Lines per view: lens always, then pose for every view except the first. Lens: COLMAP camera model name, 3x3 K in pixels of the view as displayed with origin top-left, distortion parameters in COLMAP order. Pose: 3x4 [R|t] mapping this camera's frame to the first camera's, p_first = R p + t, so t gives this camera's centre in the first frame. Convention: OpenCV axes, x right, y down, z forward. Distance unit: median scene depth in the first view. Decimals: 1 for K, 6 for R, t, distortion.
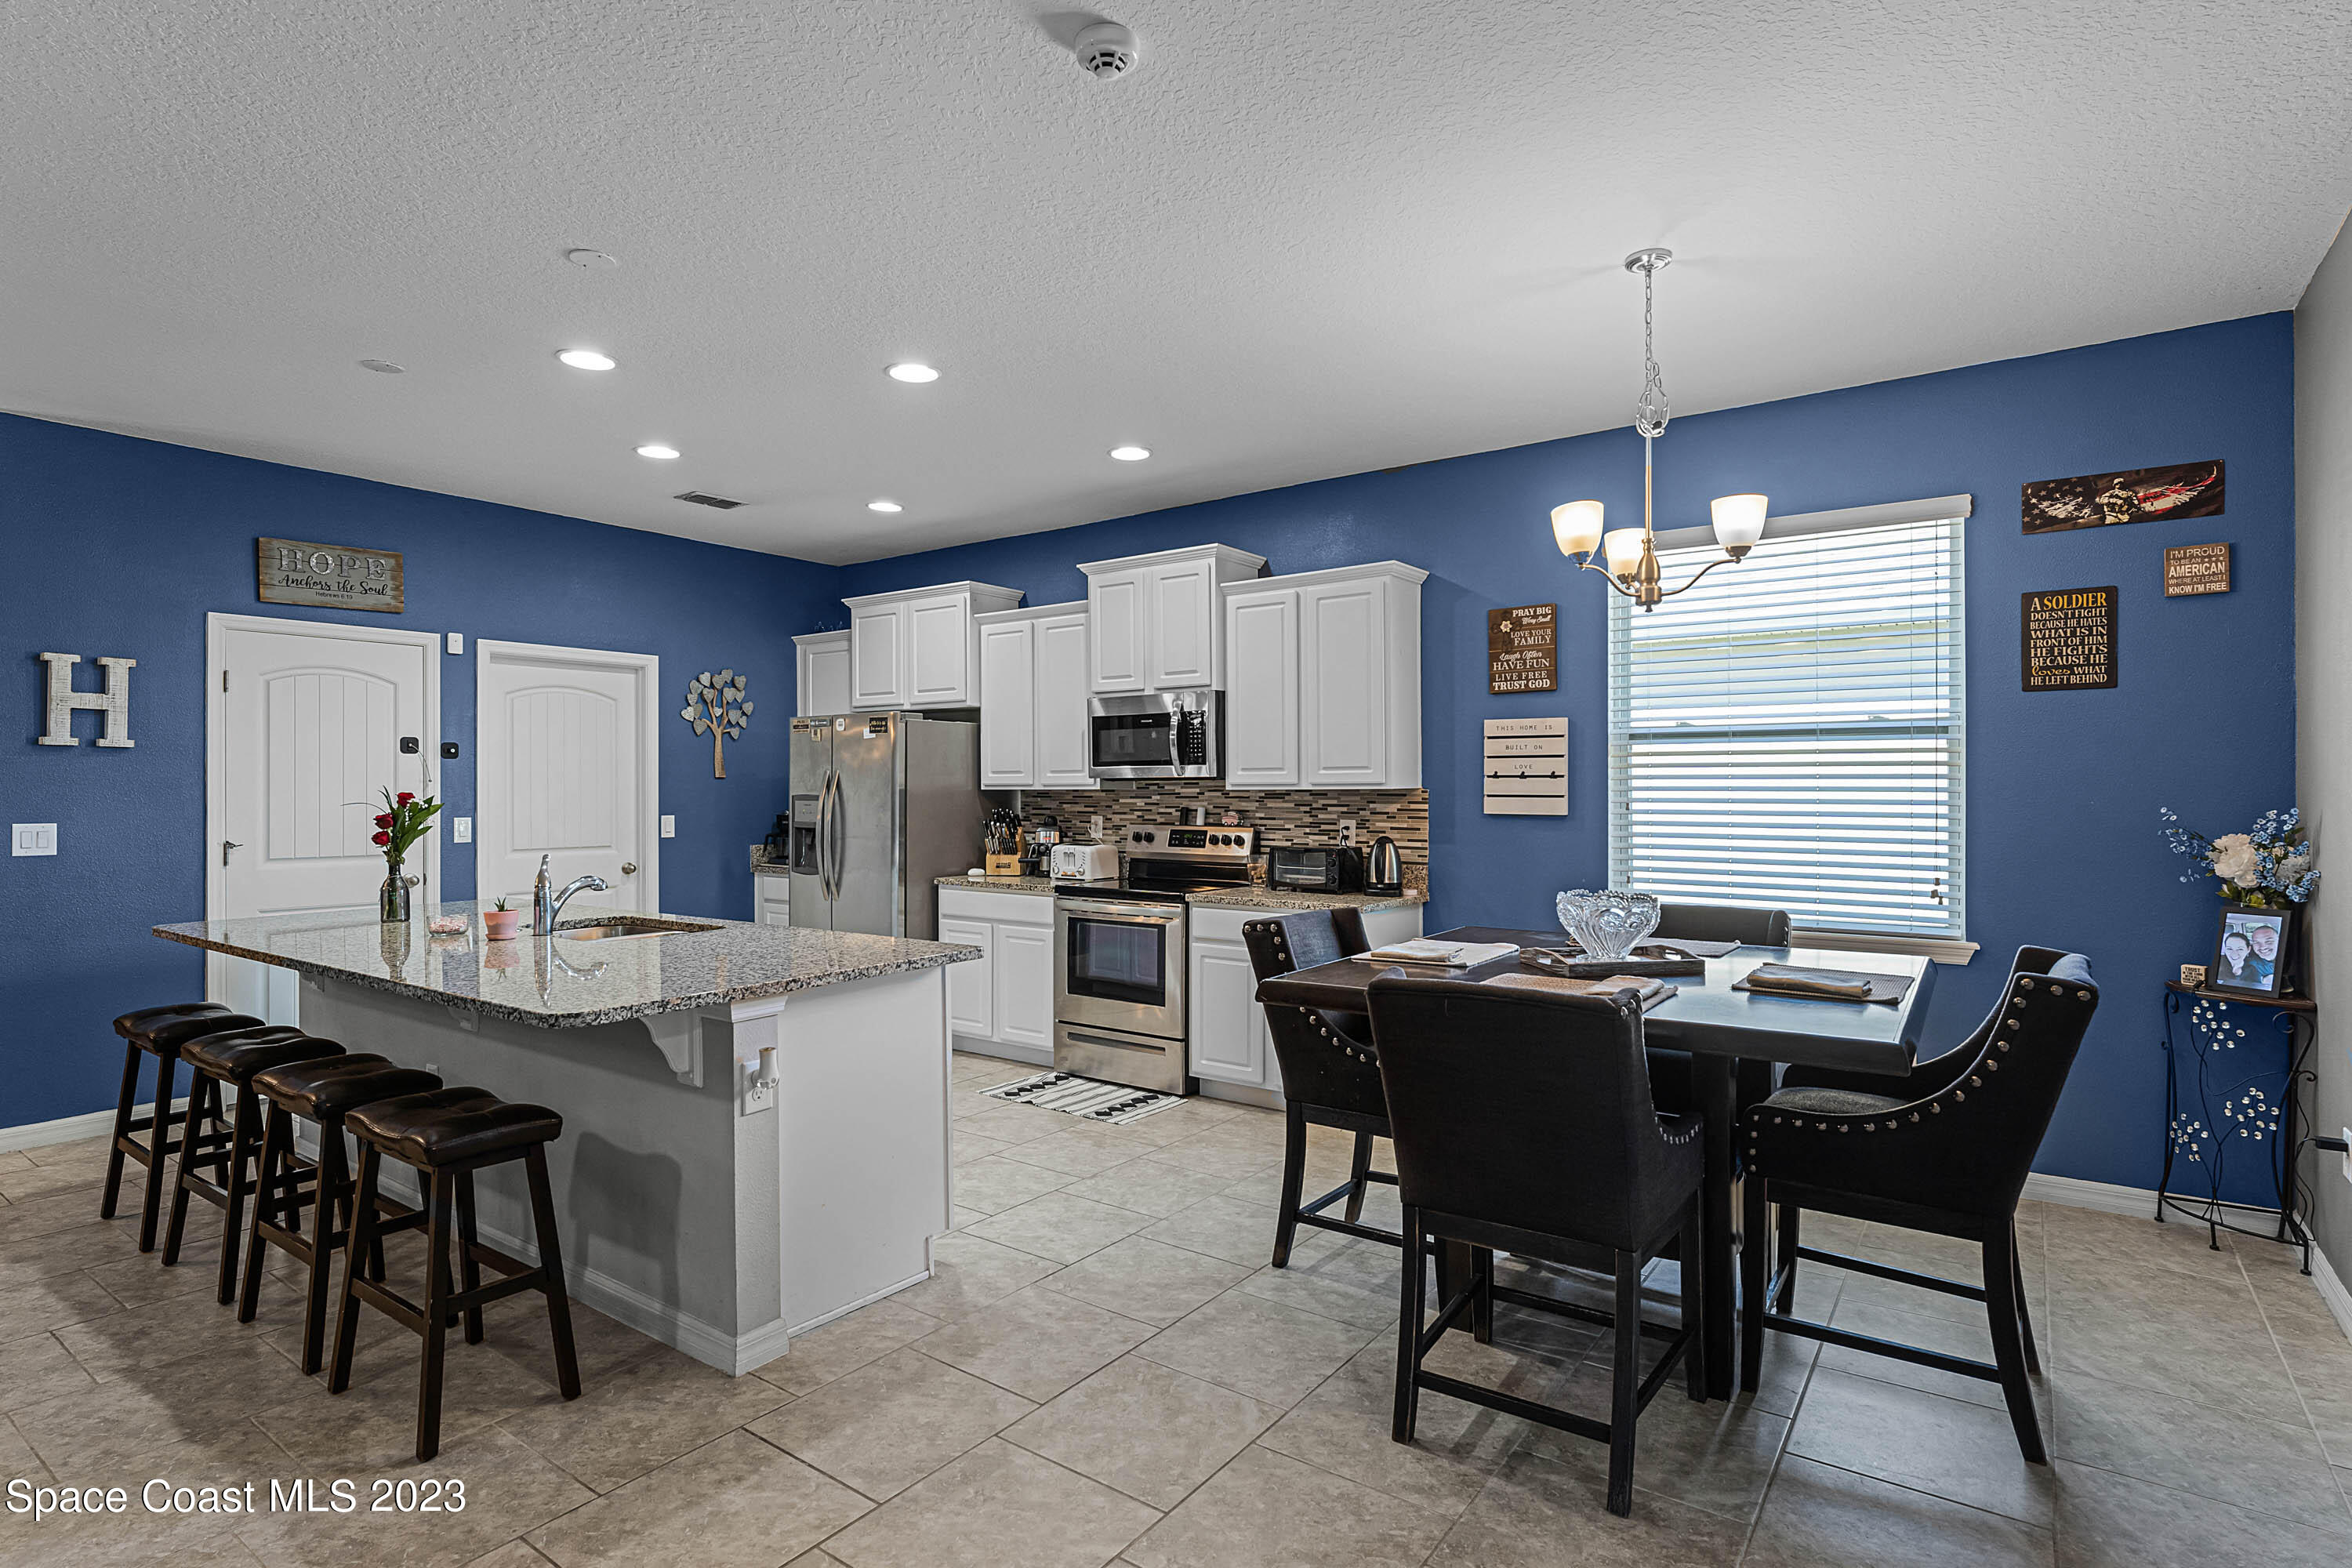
lens RADIAL K [[1170.8, 0, 1176.8], [0, 1170.8, 791.9], [0, 0, 1]] dist [-0.000480, -0.000339]
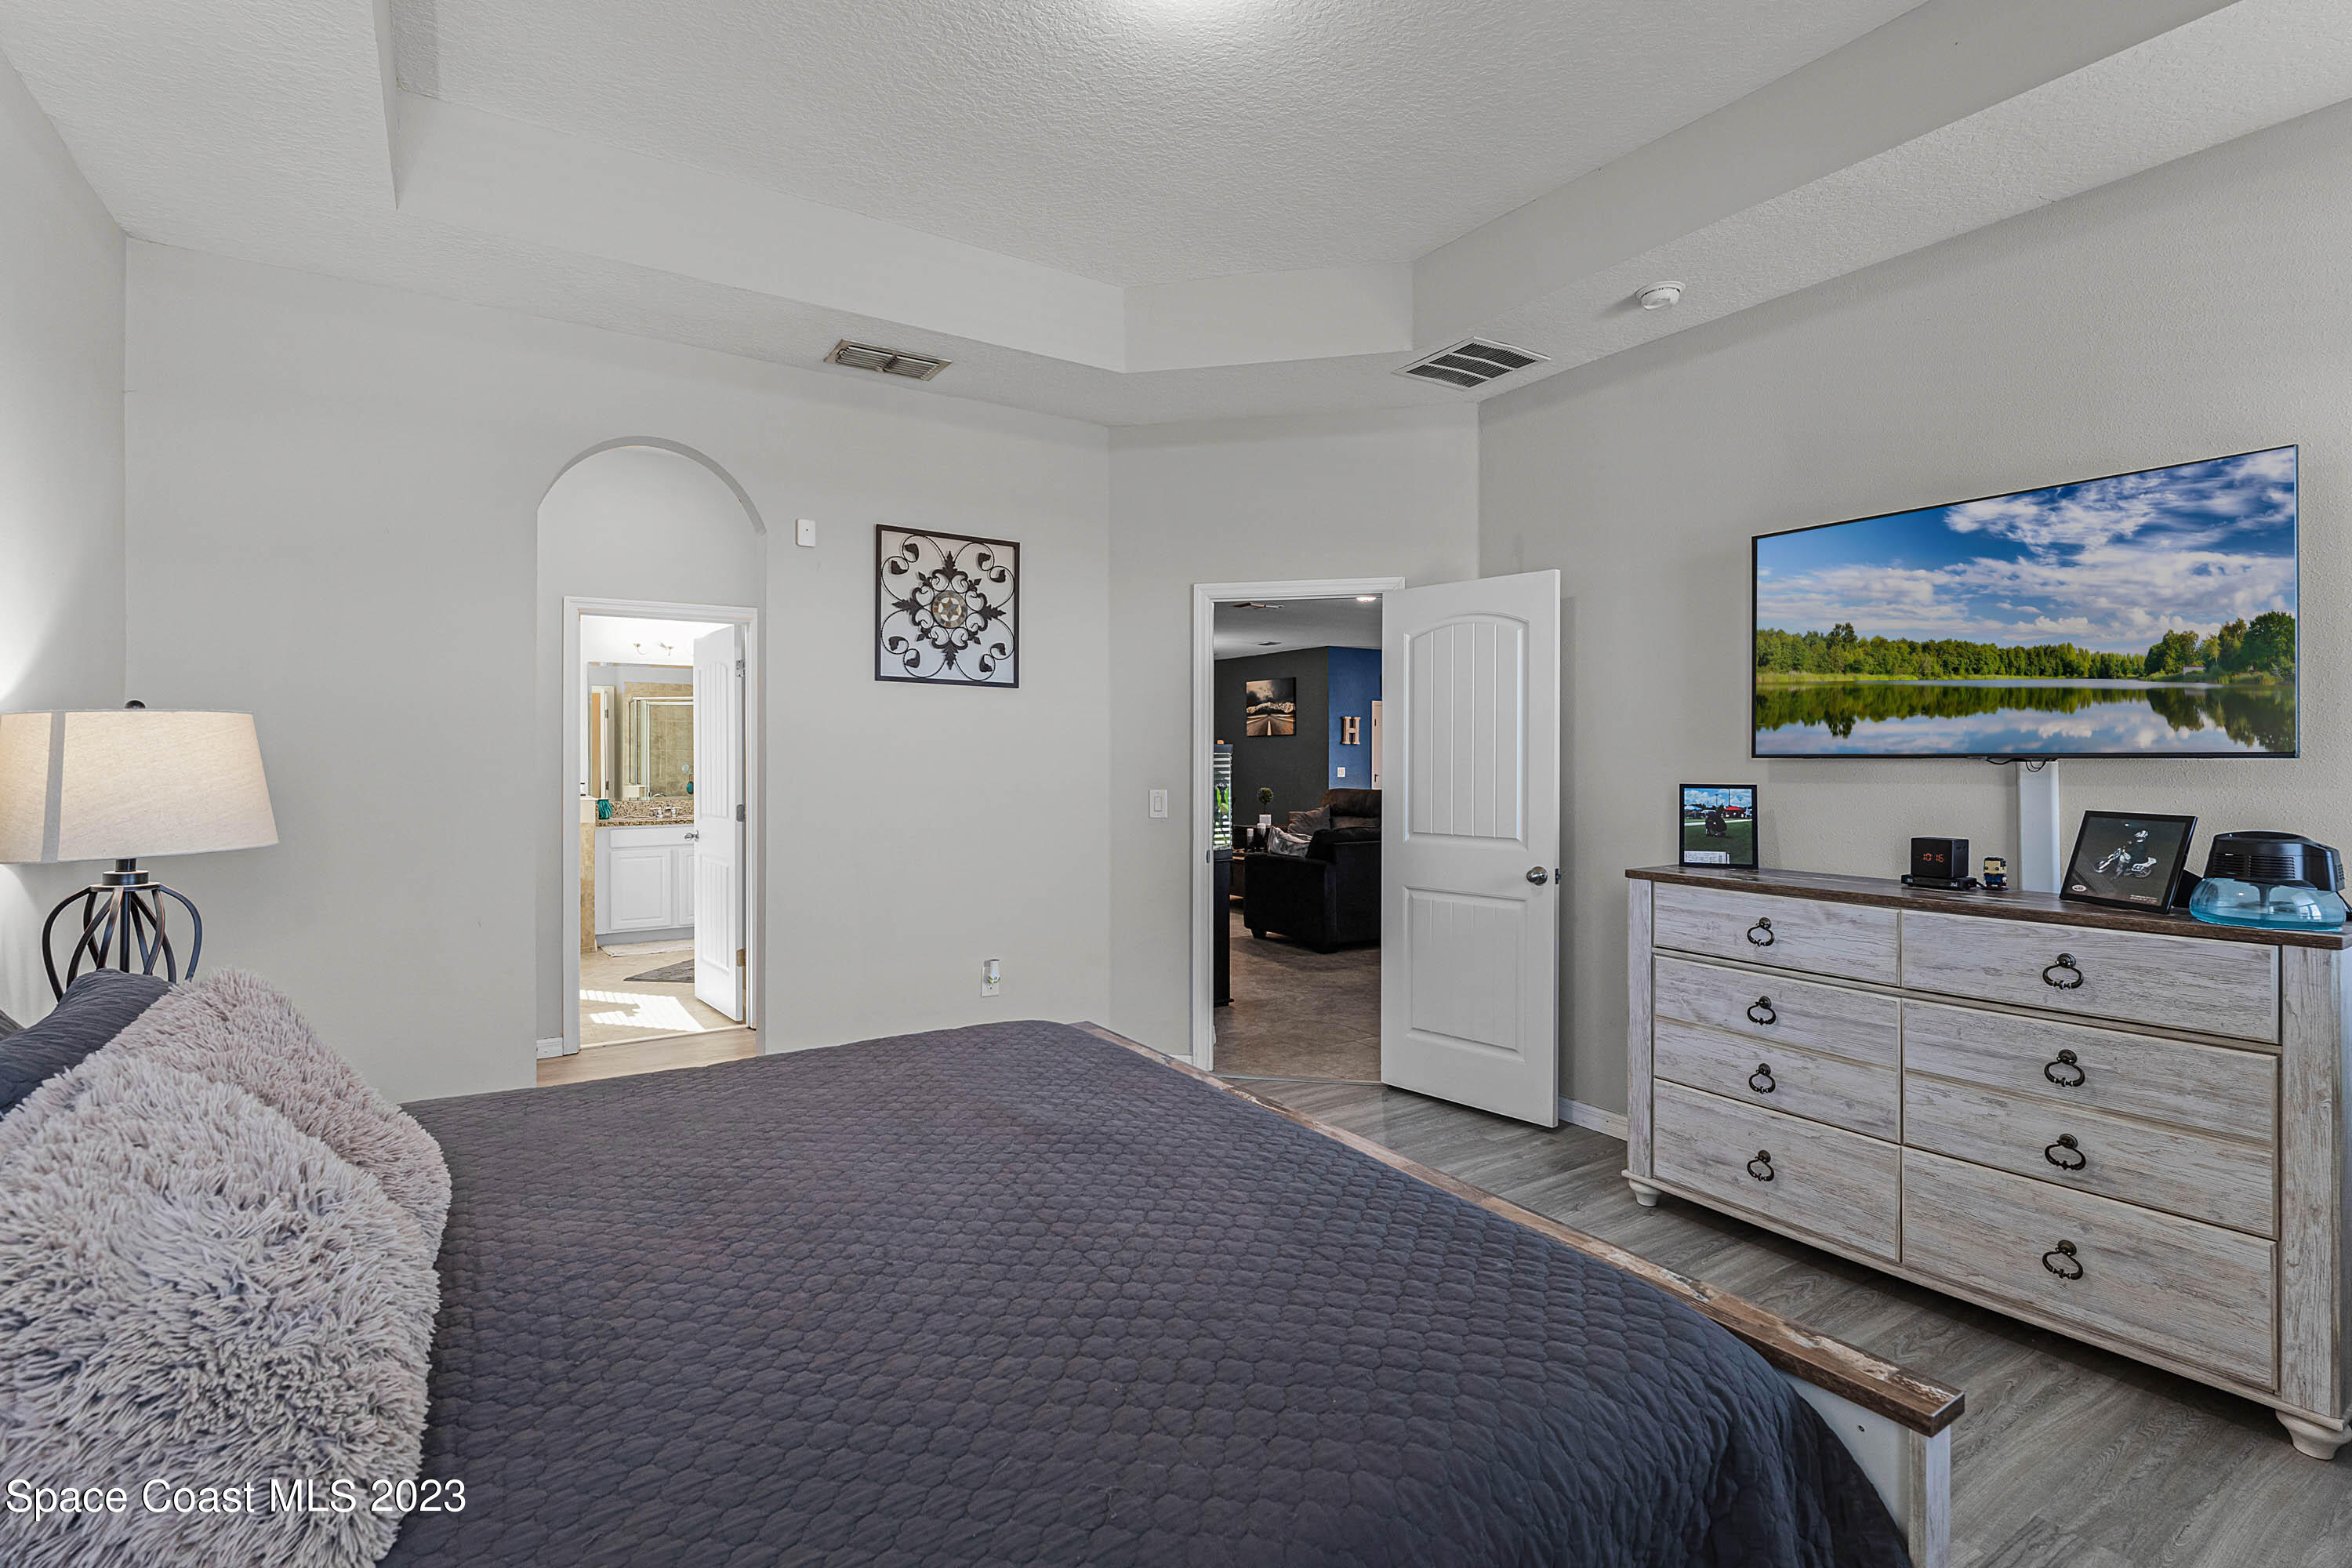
lens RADIAL K [[1089.0, 0, 1176.0], [0, 1089.0, 784.0], [0, 0, 1]] dist [-0.001726, -0.000585]
pose [[0.935573, 0.012541, -0.352911, -0.274831], [-0.004694, 0.999723, 0.023080, 0.003802], [0.353102, -0.019936, 0.935372, -1.809575]]
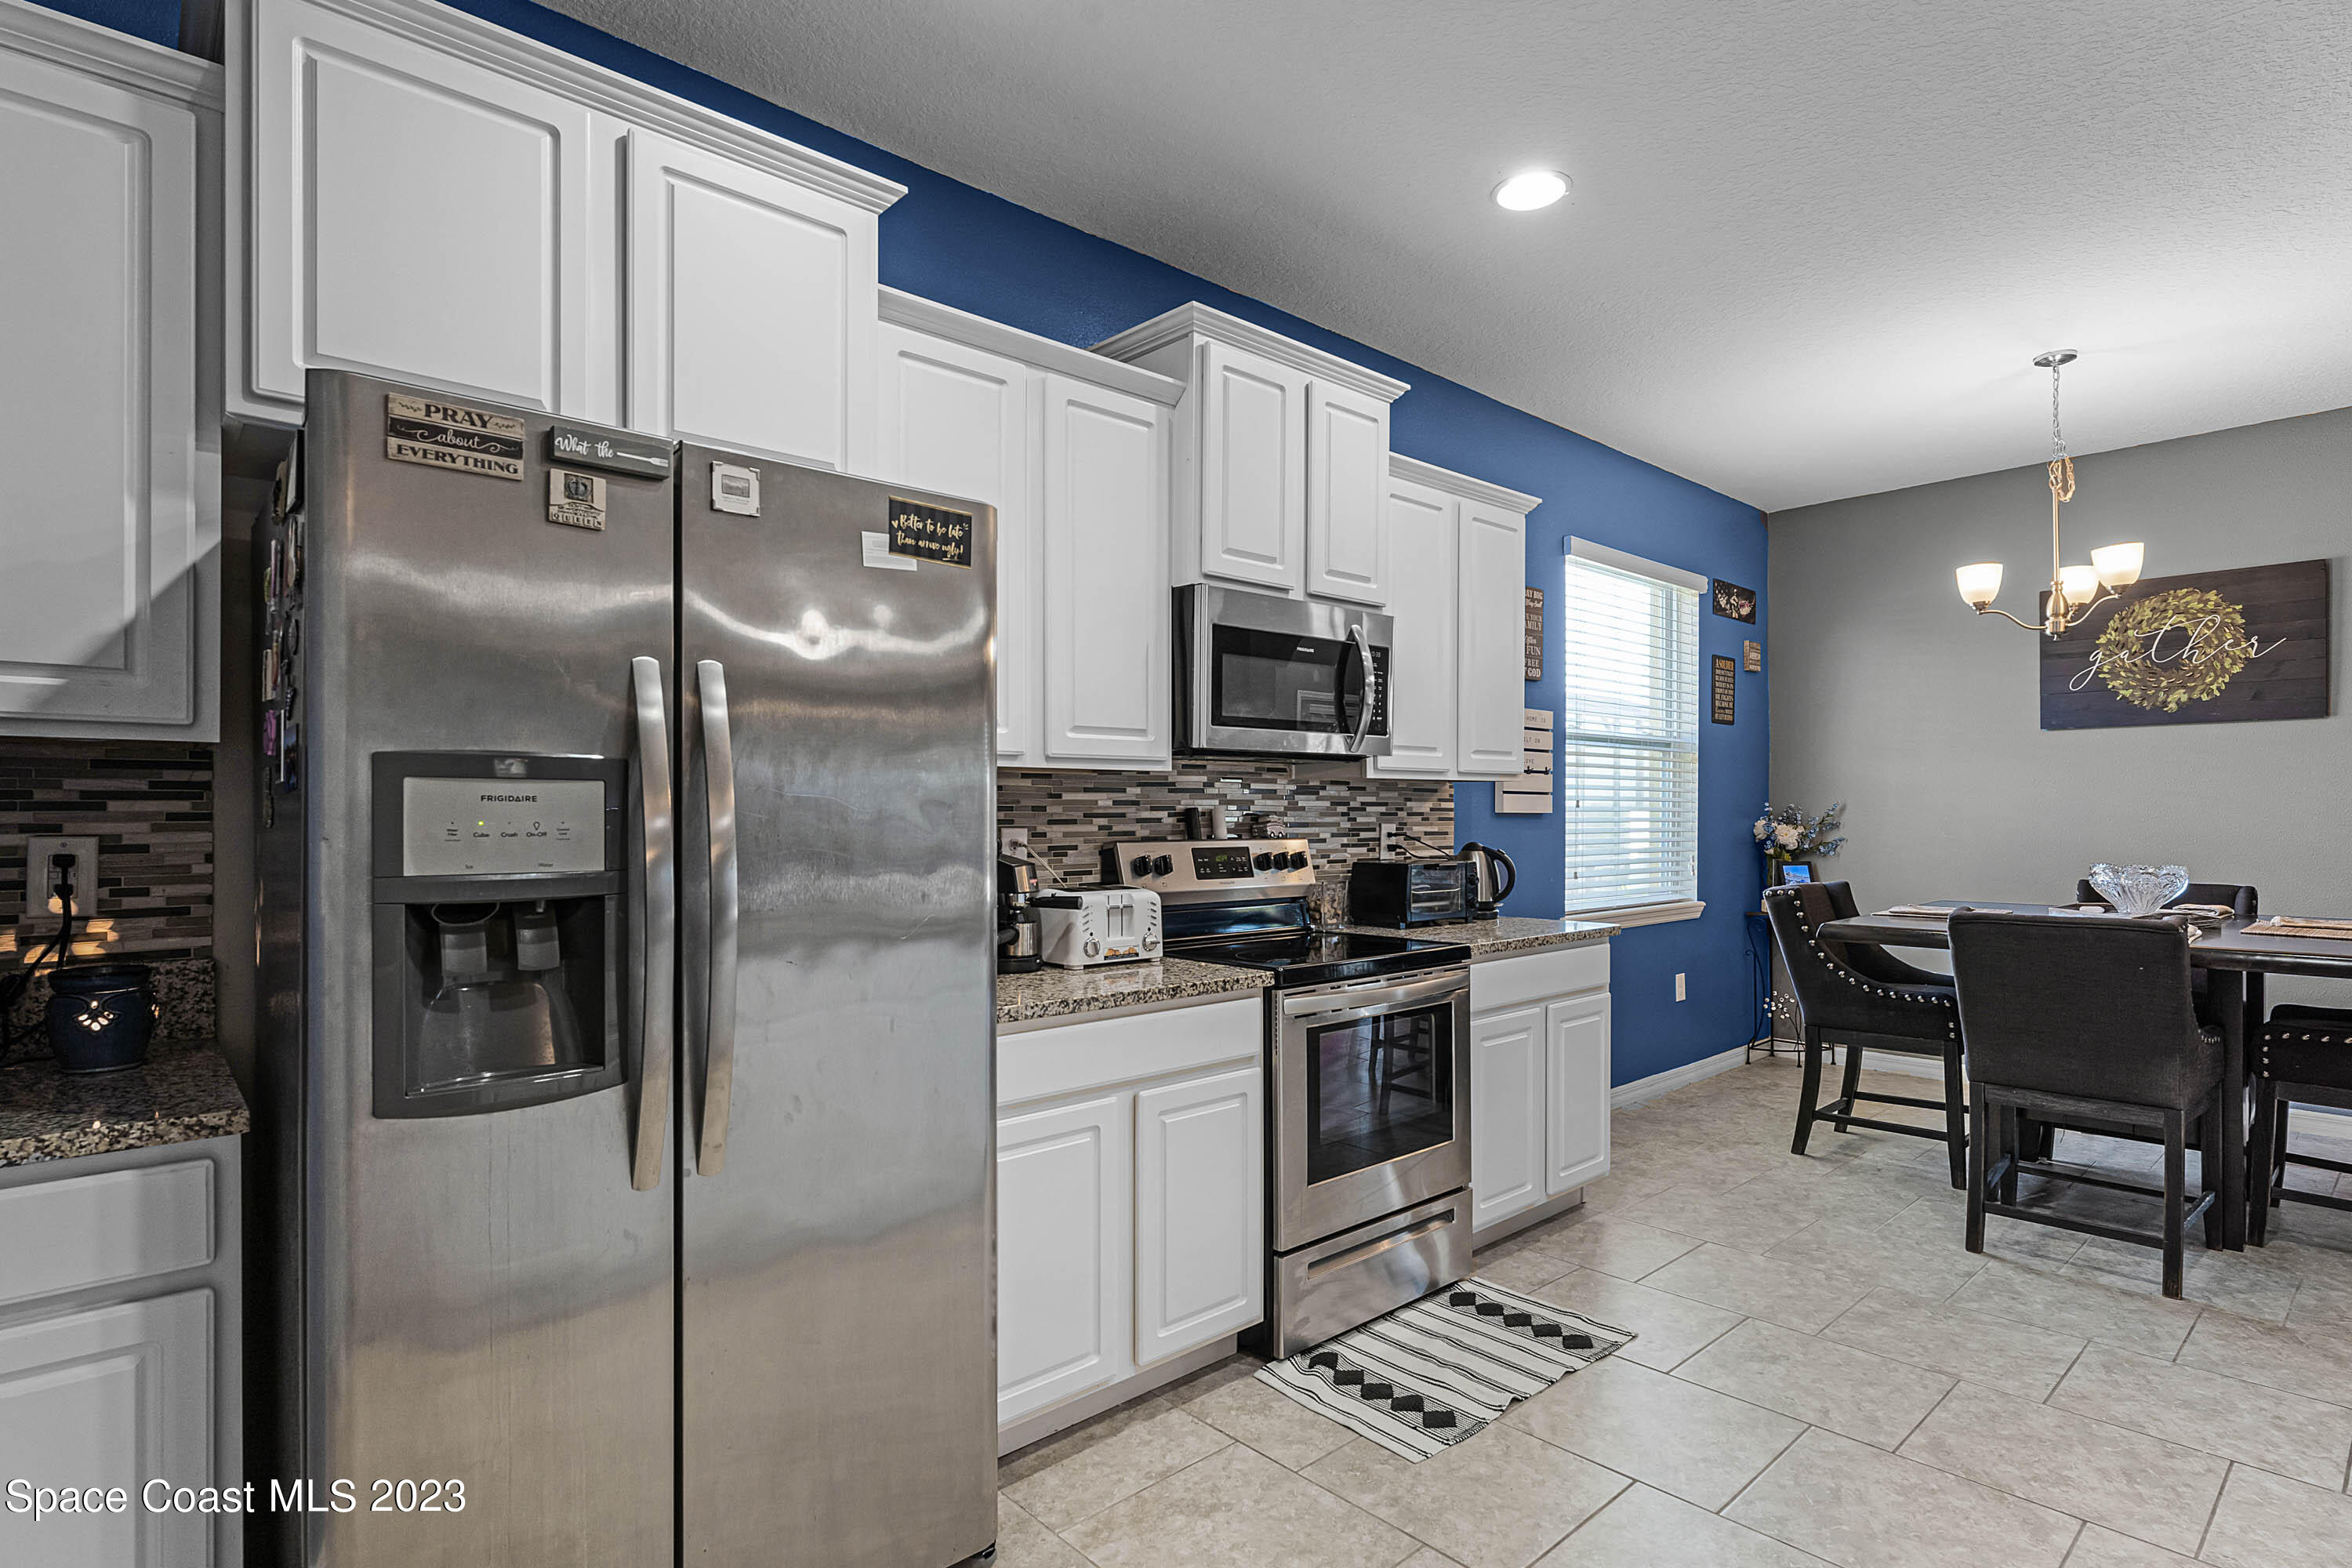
lens RADIAL K [[1179.3, 0, 1181.0], [0, 1179.3, 813.5], [0, 0, 1]] dist [0.003196, -0.000302]
pose [[0.203084, -0.000856, 0.979161, -0.624938], [0.003370, 0.999994, 0.000175, 0.017586], [-0.979156, 0.003264, 0.203086, 1.013815]]
